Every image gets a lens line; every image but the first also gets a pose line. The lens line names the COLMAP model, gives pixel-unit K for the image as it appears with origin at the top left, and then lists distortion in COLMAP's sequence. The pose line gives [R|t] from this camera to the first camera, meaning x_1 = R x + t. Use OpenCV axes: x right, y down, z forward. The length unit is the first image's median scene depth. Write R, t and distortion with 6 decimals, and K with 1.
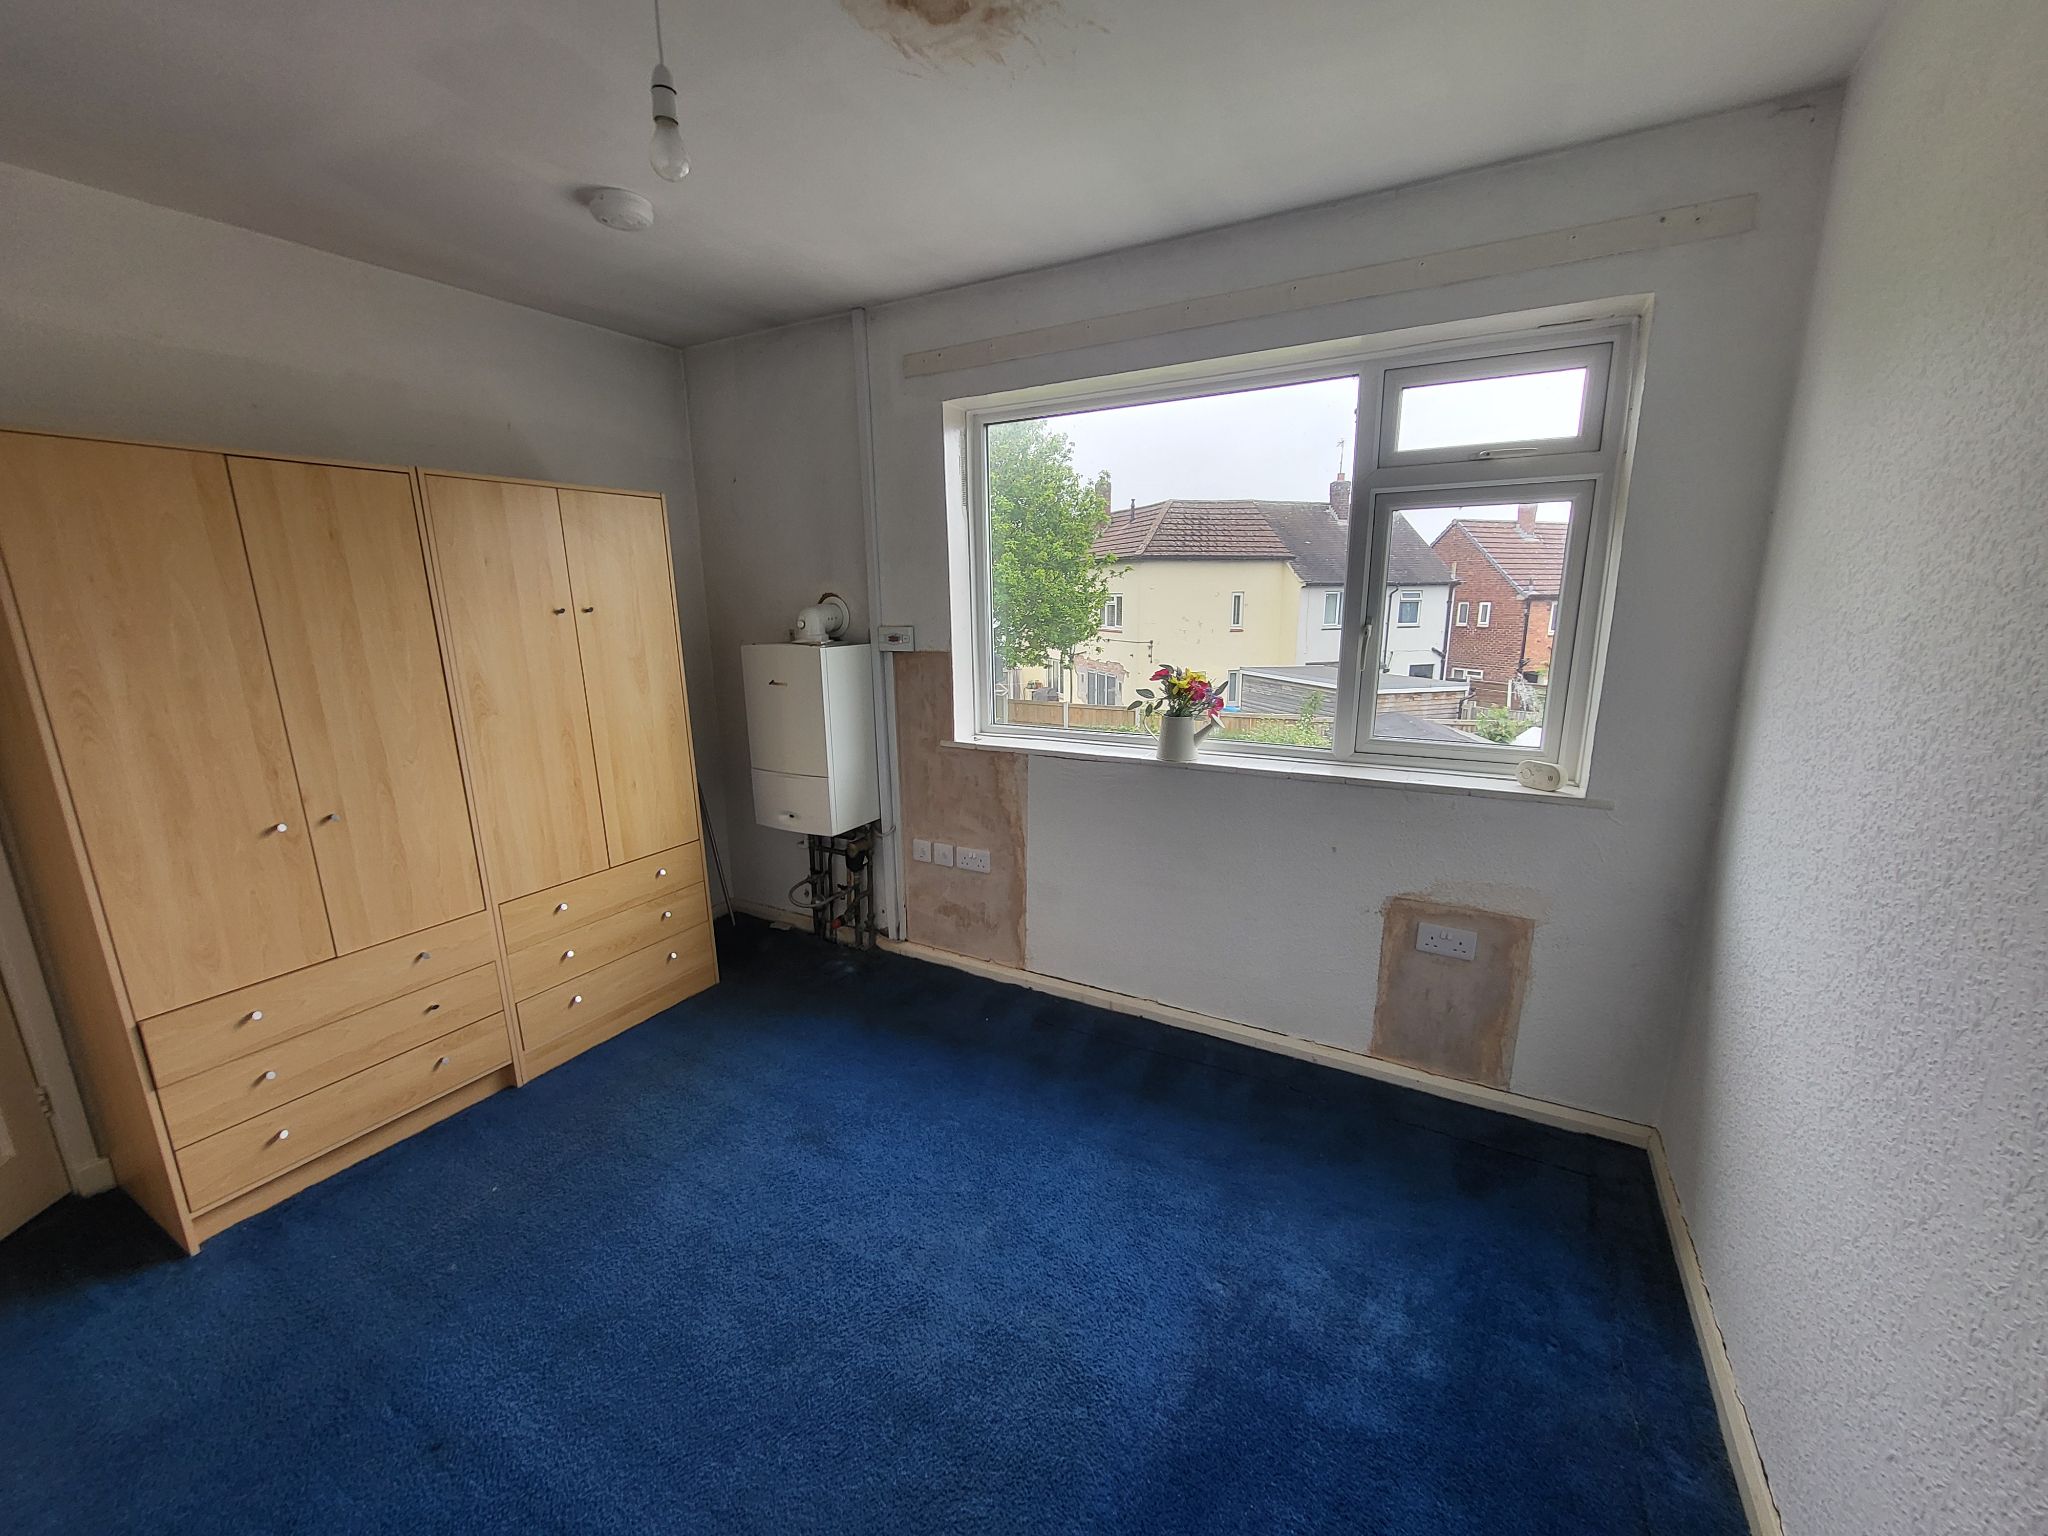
lens RADIAL K [[801.8, 0, 1023.9], [0, 801.8, 760.5], [0, 0, 1]] dist [-0.001067, 0.000136]
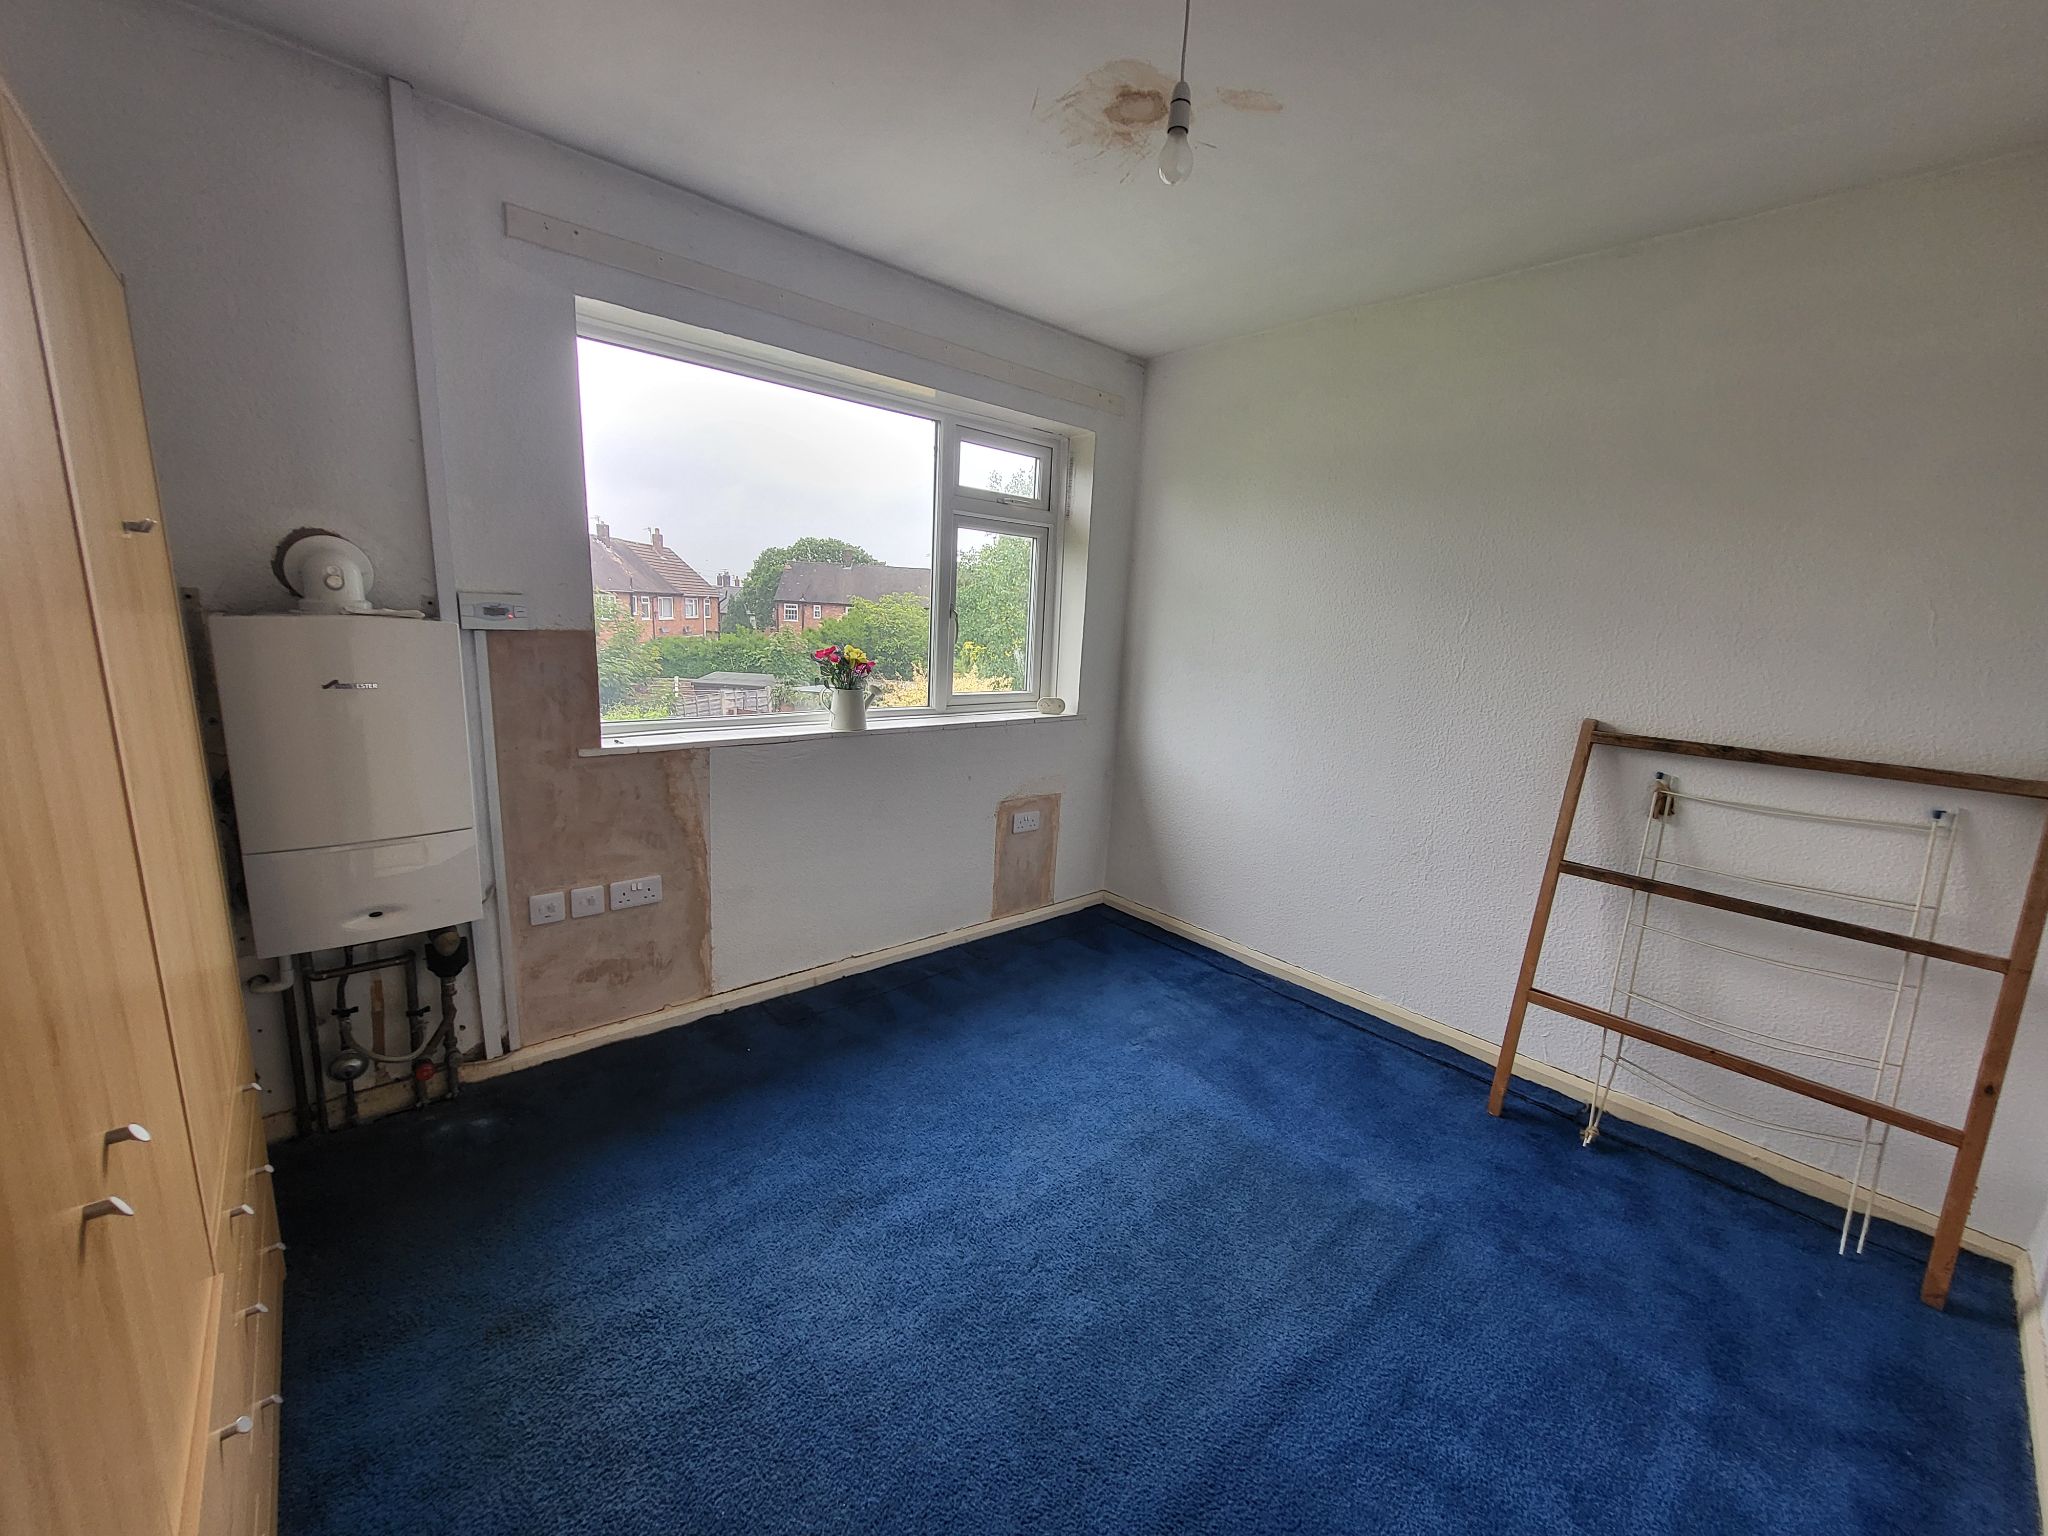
lens RADIAL K [[801.8, 0, 1023.9], [0, 801.8, 760.5], [0, 0, 1]] dist [-0.001067, 0.000136]
pose [[0.336203, -0.146148, 0.930381, -0.683943], [0.136583, 0.985008, 0.105373, -0.038342], [-0.931833, 0.091648, 0.351124, 0.365047]]
